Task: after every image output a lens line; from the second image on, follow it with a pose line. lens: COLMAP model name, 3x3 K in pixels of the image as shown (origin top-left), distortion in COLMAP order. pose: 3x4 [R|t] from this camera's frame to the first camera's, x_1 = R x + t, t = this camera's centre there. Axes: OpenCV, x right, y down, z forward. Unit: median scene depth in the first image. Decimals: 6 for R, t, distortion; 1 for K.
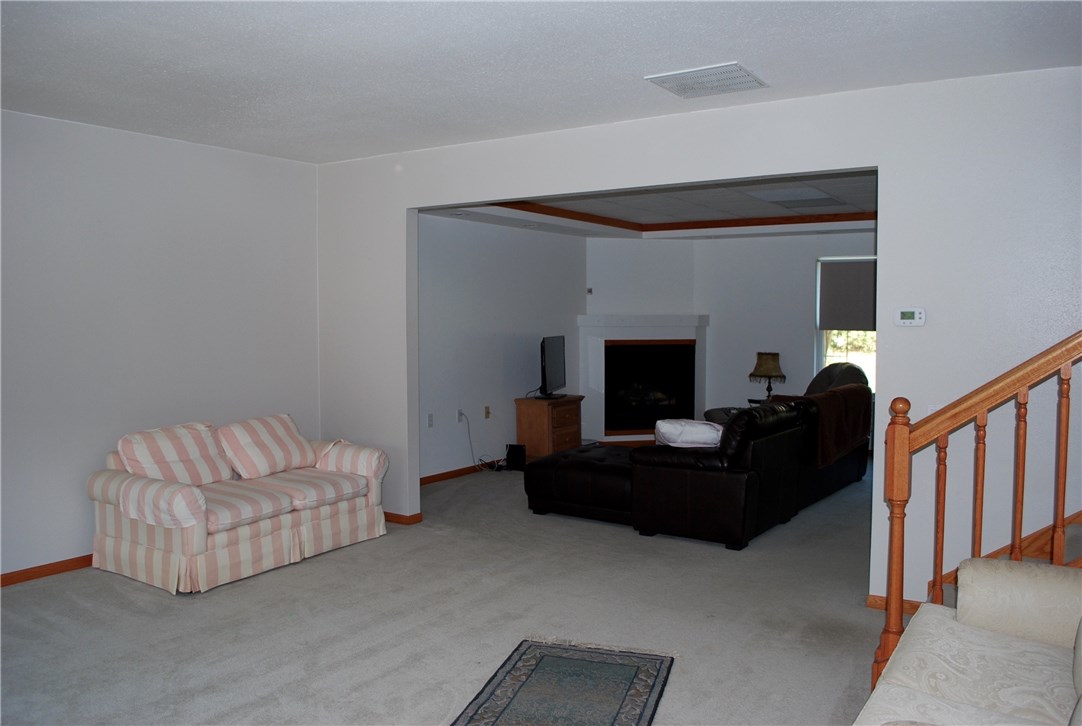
lens RADIAL K [[855.7, 0, 541.0], [0, 855.7, 363.0], [0, 0, 1]] dist [-0.090046, 0.000755]
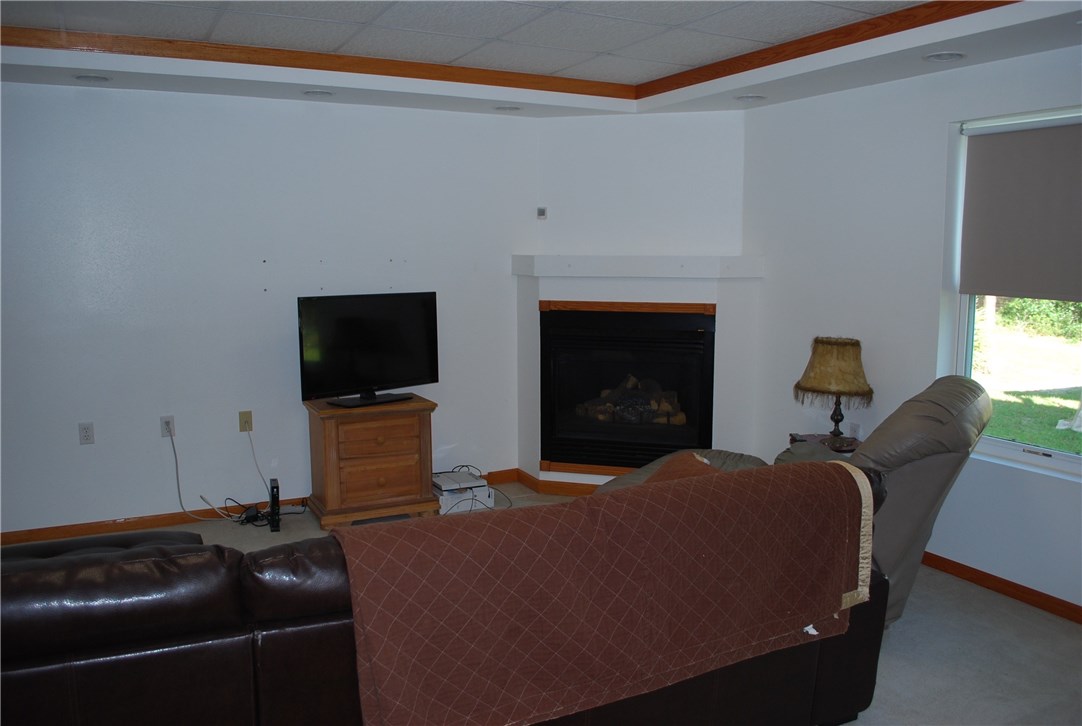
lens RADIAL K [[855.7, 0, 541.0], [0, 855.7, 363.0], [0, 0, 1]] dist [-0.090046, 0.000755]
pose [[0.875100, 0.064074, -0.479681, 0.347870], [-0.029654, 0.996433, 0.079001, -0.030720], [0.483032, -0.054909, 0.873879, 0.519570]]
